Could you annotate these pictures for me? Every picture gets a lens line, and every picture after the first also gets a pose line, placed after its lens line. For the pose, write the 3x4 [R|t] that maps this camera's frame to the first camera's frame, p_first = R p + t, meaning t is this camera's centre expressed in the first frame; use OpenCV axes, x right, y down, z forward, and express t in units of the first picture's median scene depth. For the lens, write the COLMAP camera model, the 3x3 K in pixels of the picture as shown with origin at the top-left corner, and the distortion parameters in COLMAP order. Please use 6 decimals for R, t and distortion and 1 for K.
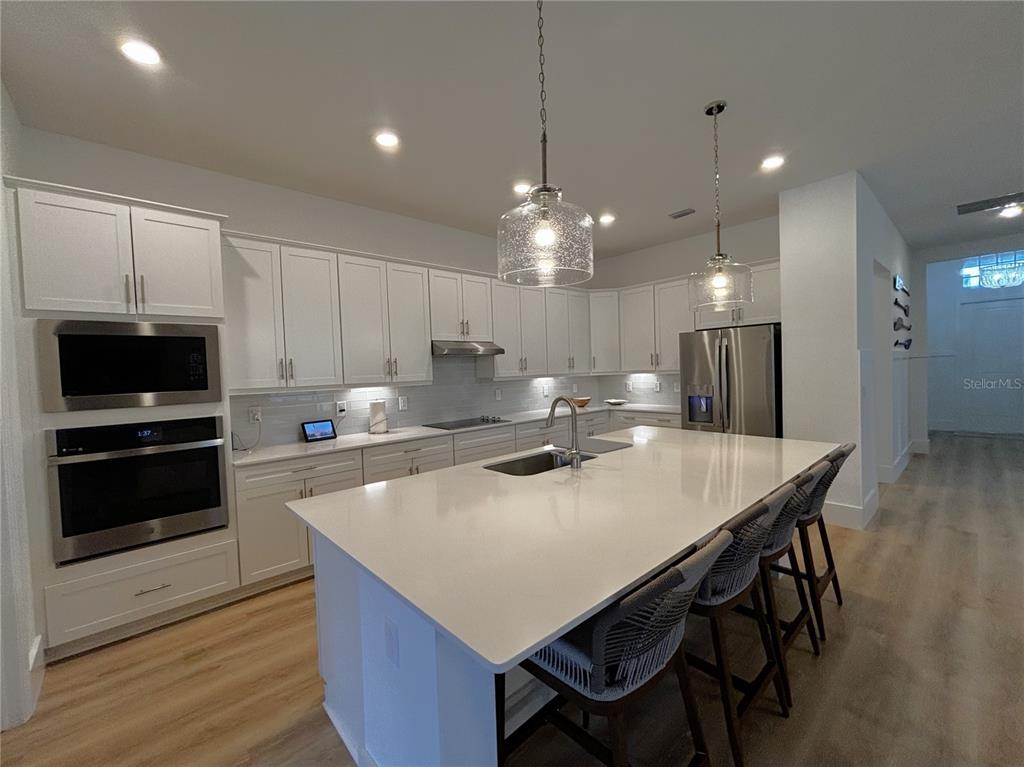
lens RADIAL K [[419.9, 0, 512.0], [0, 419.9, 383.5], [0, 0, 1]] dist [-0.000109, -0.000062]
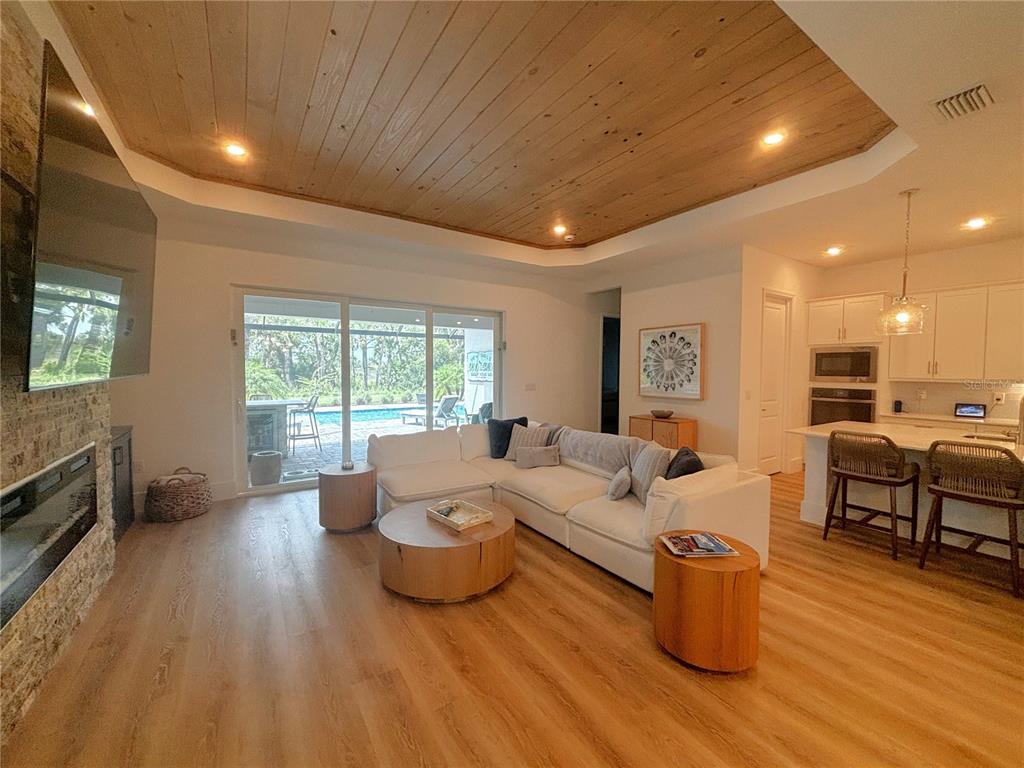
lens RADIAL K [[419.9, 0, 512.0], [0, 419.9, 384.0], [0, 0, 1]] dist [-0.000109, -0.000062]
pose [[-0.160666, 0.069205, -0.984580, 1.754599], [-0.029744, 0.996746, 0.074913, -0.058049], [0.986561, 0.041321, -0.158085, -0.483777]]
